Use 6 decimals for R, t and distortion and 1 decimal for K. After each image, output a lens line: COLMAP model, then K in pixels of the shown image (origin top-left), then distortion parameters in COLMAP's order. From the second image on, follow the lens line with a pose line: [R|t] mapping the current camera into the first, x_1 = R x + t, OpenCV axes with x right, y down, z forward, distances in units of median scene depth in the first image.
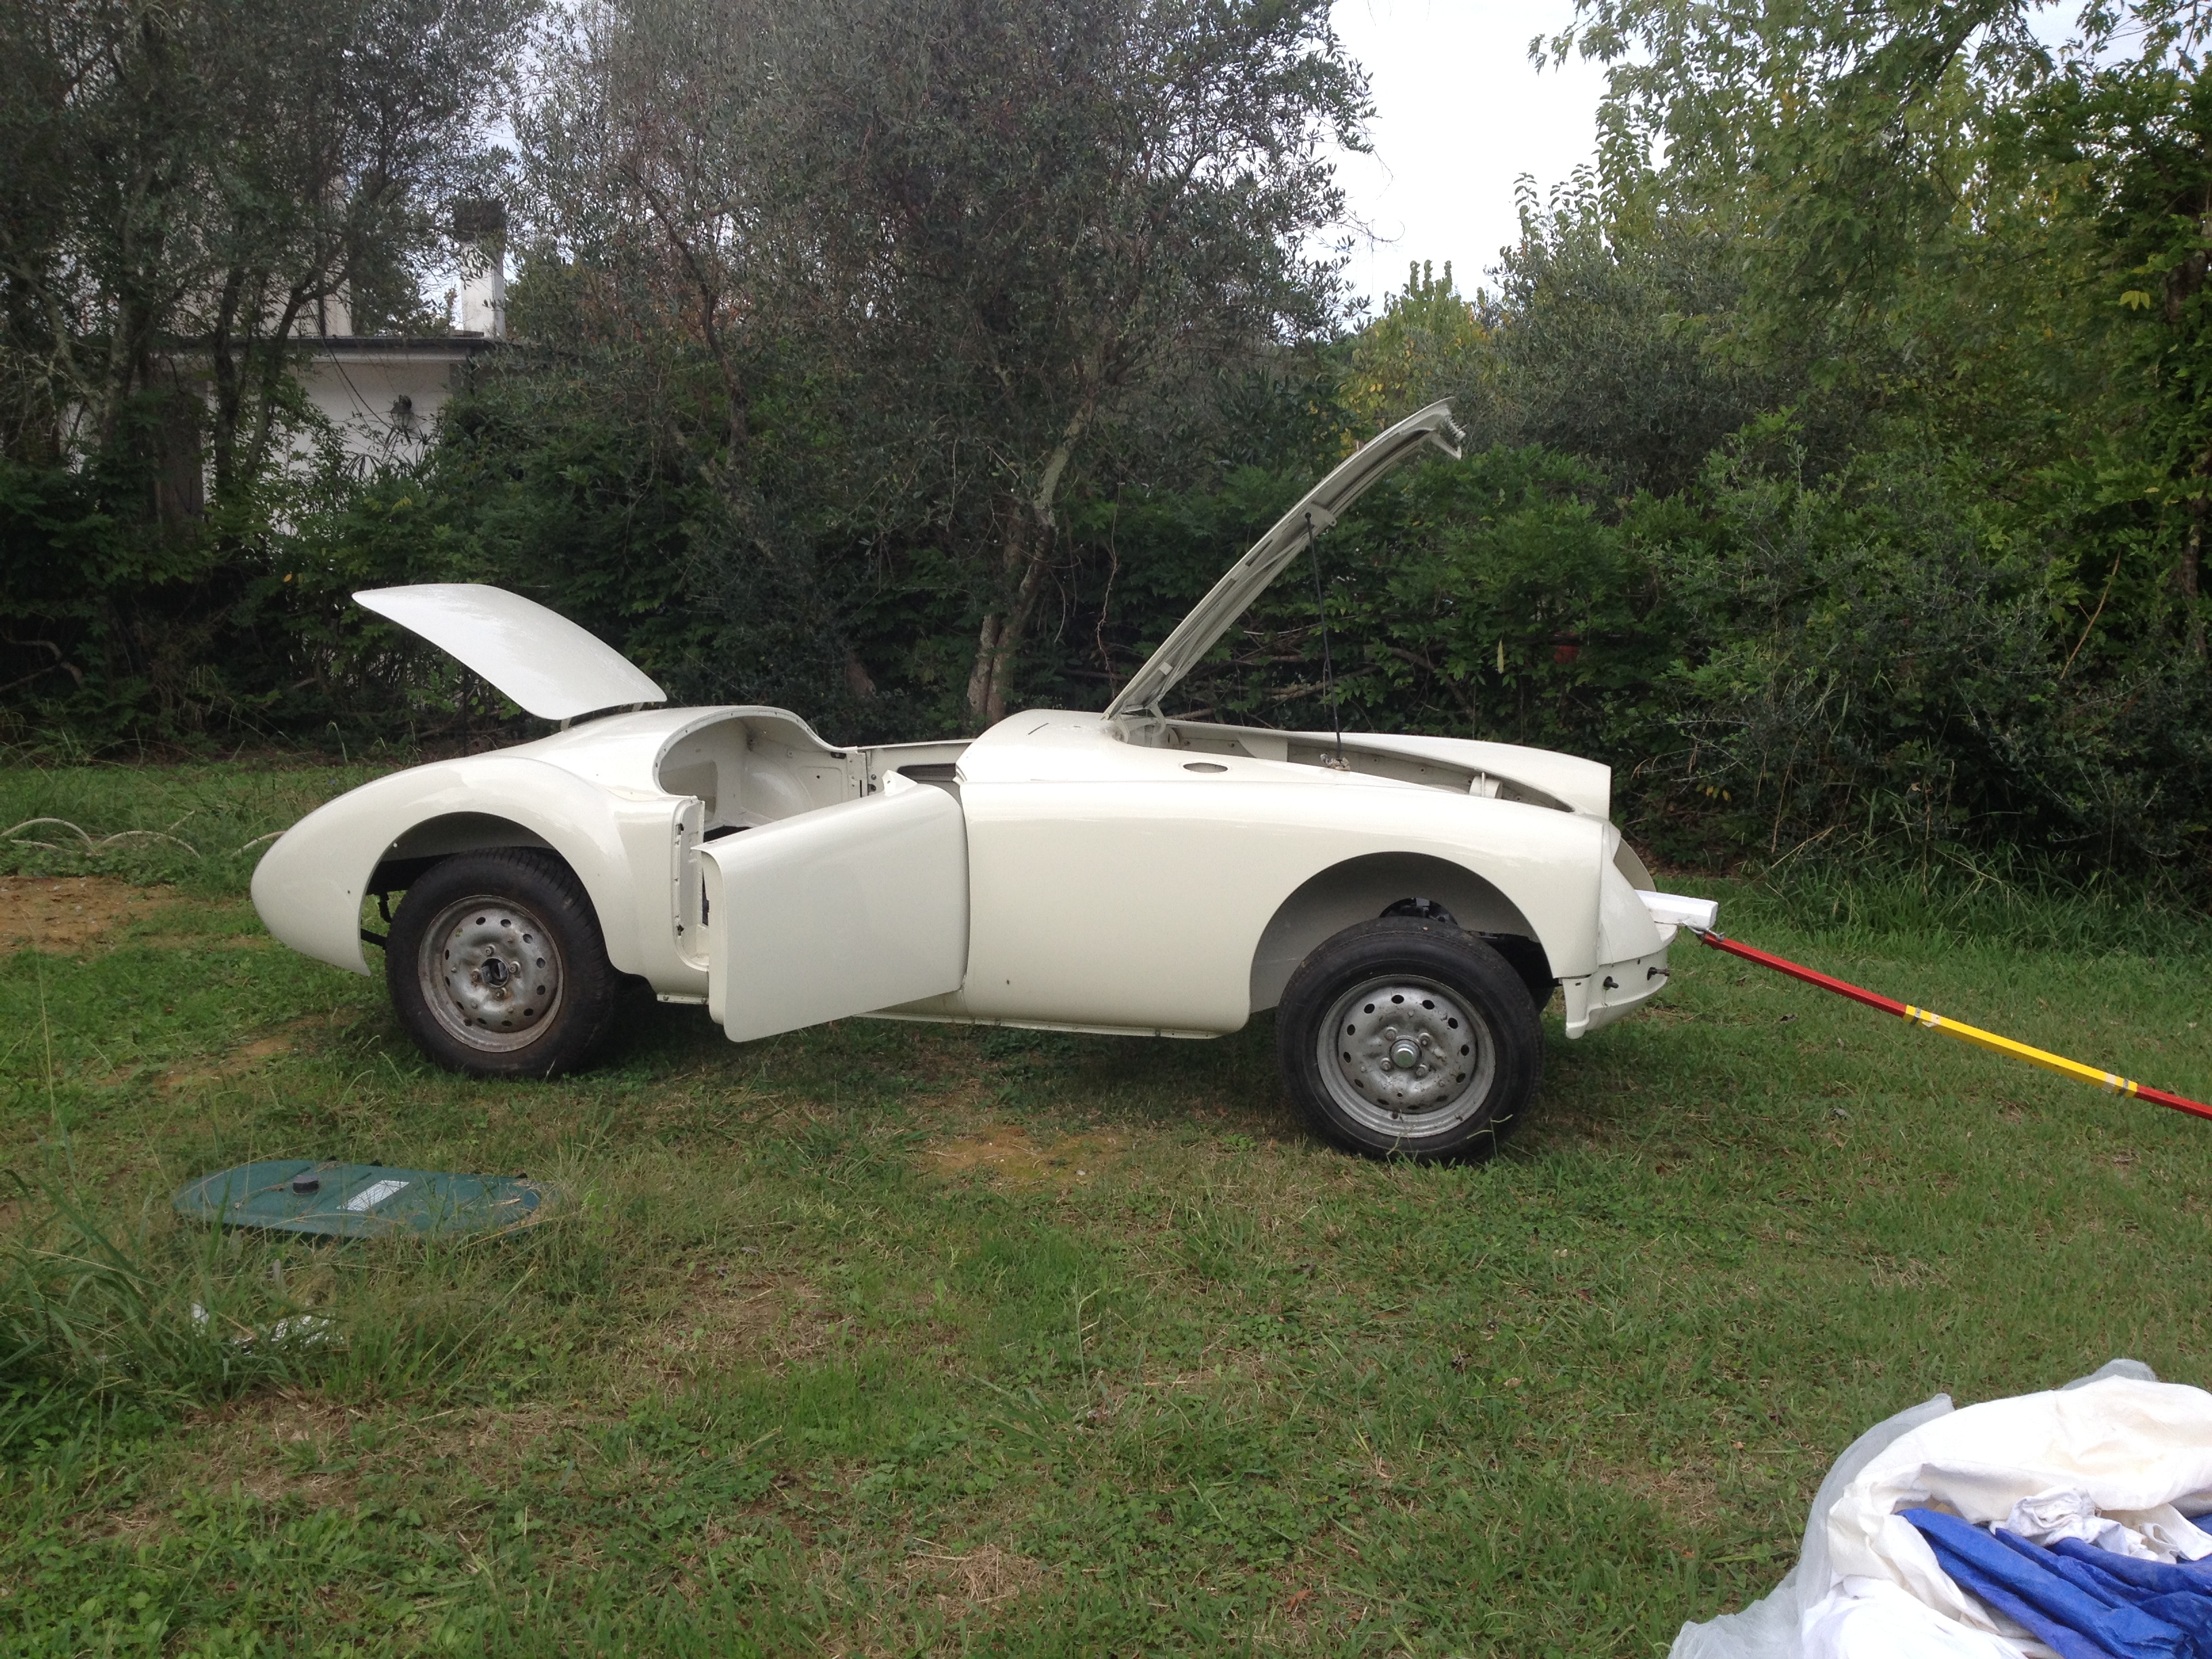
lens RADIAL K [[2086.2, 0, 1106.2], [0, 2086.2, 826.7], [0, 0, 1]] dist [0.193890, -0.323078]
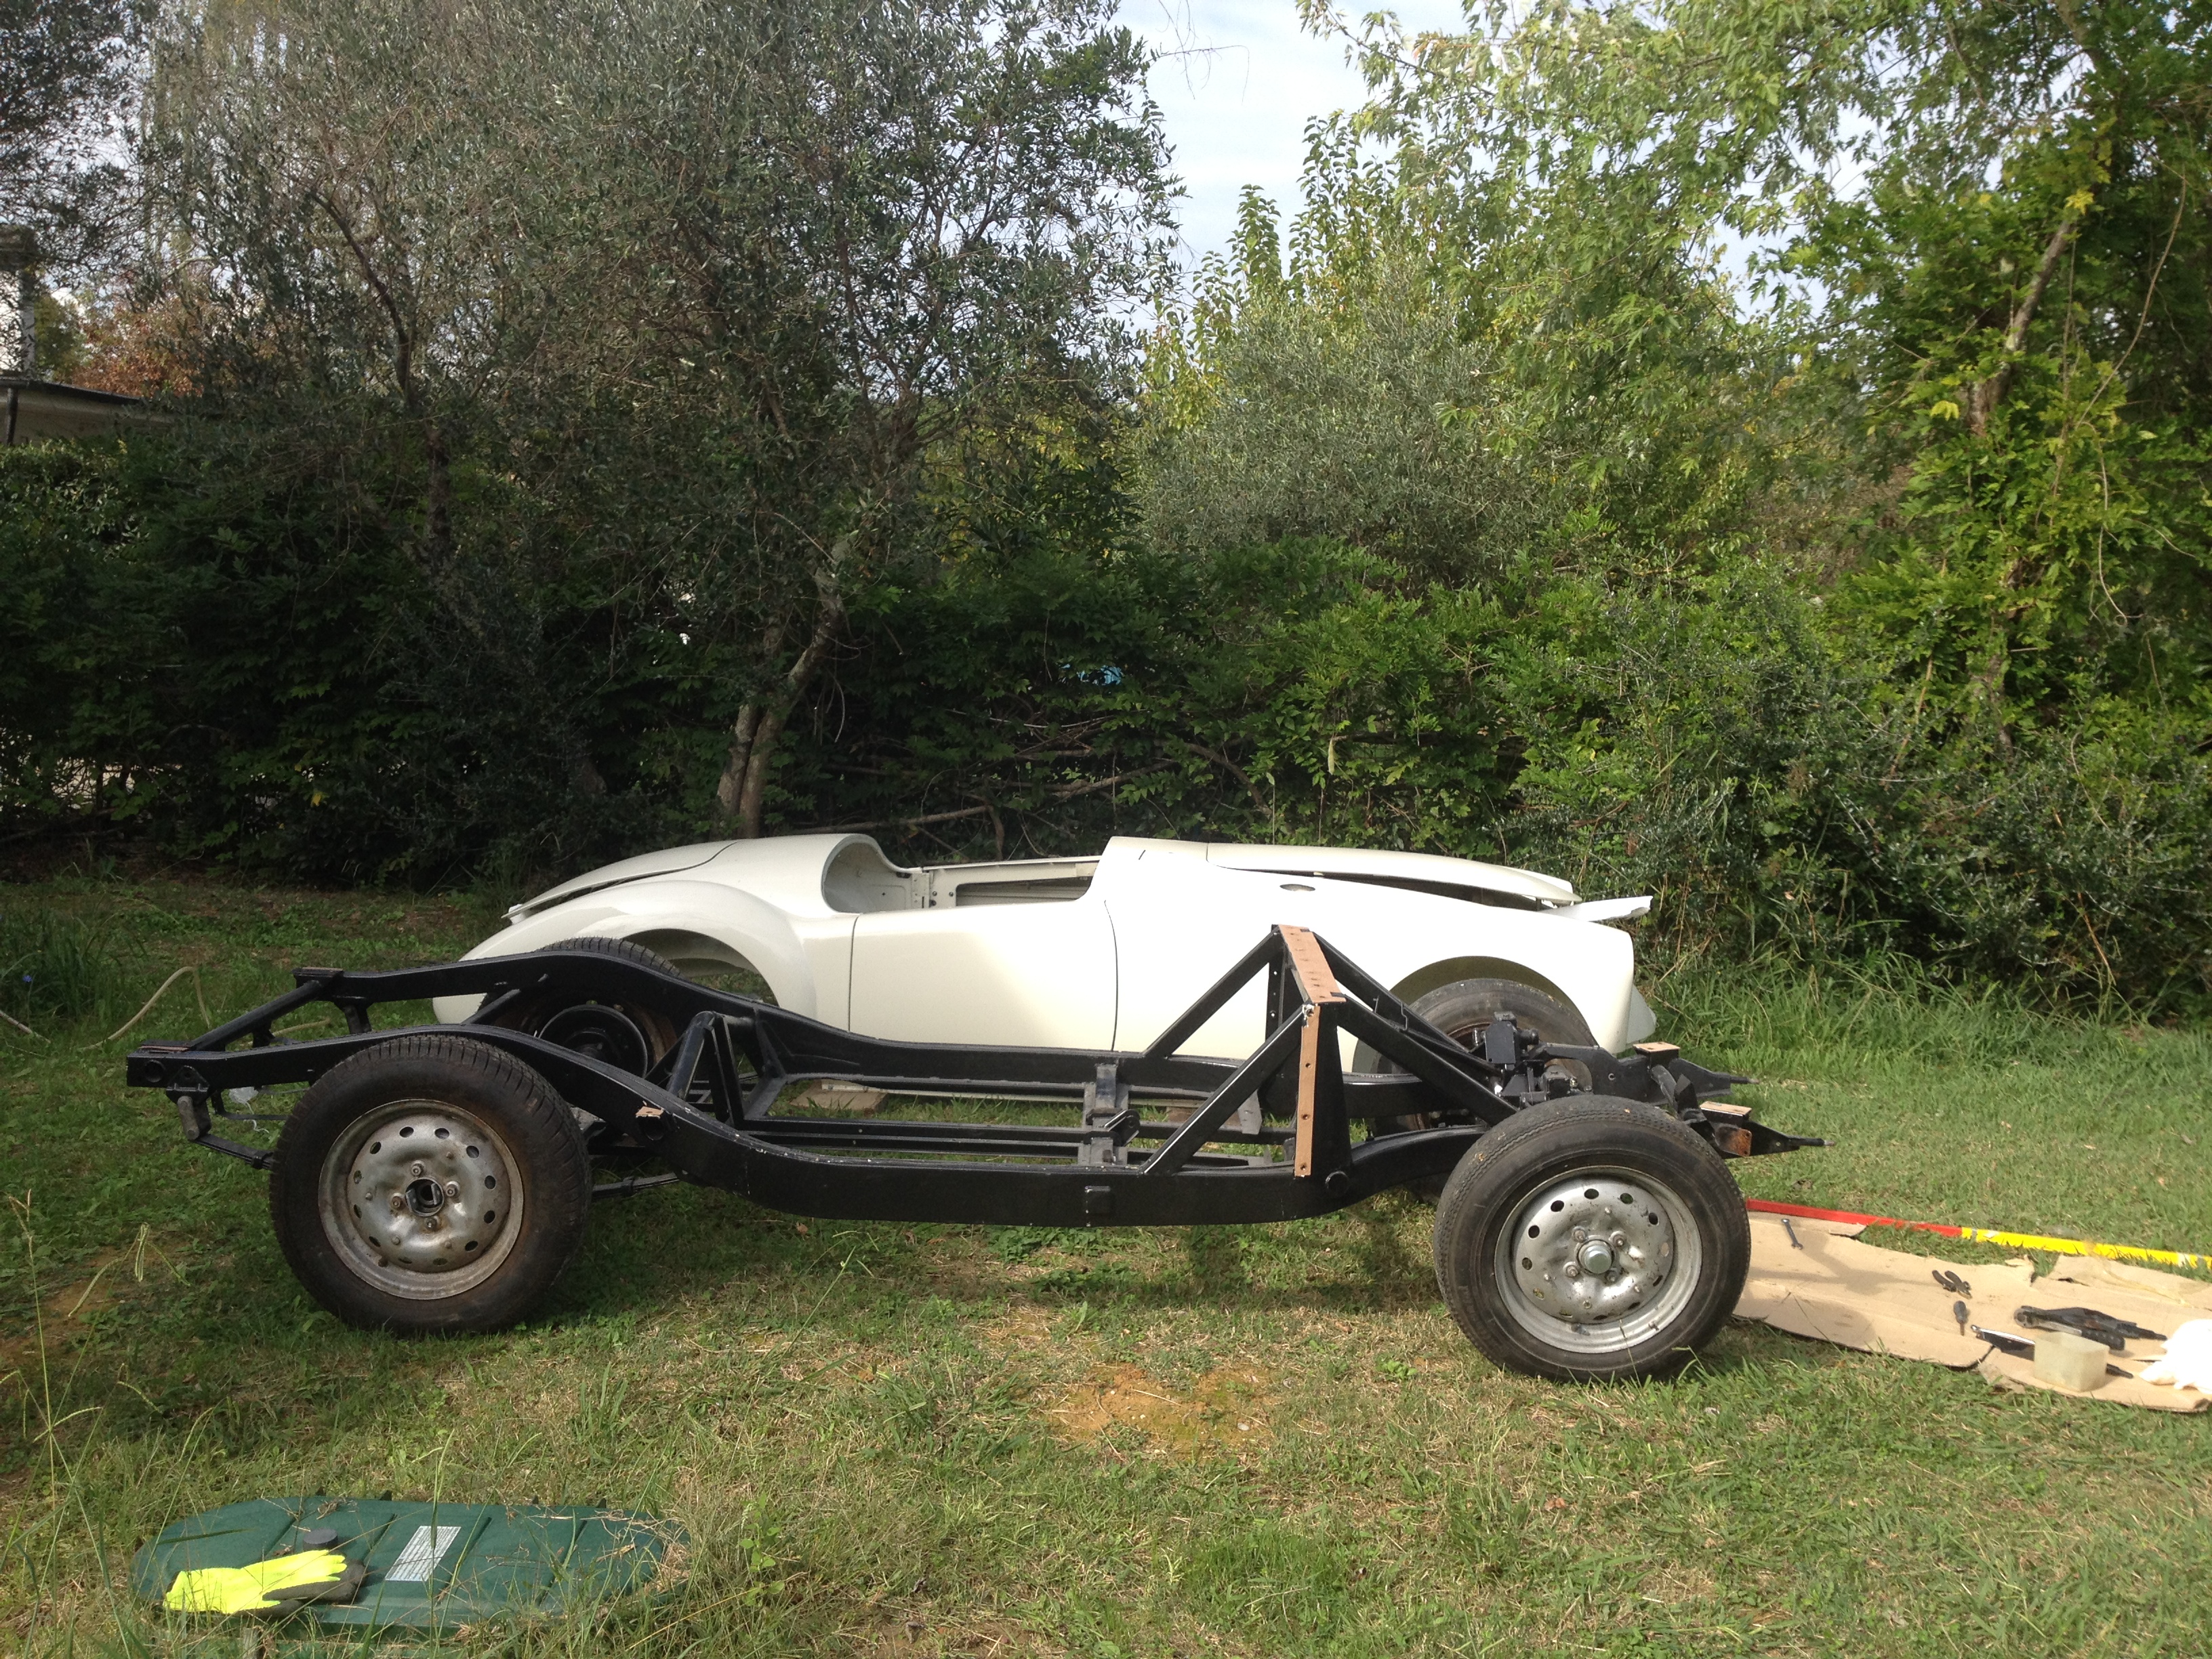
lens RADIAL K [[2086.2, 0, 1106.2], [0, 2086.2, 826.7], [0, 0, 1]] dist [0.193890, -0.323078]
pose [[0.974554, -0.010274, 0.223917, -0.216891], [0.017185, 0.999433, -0.028940, -0.040805], [-0.223493, 0.032052, 0.974178, 0.170633]]
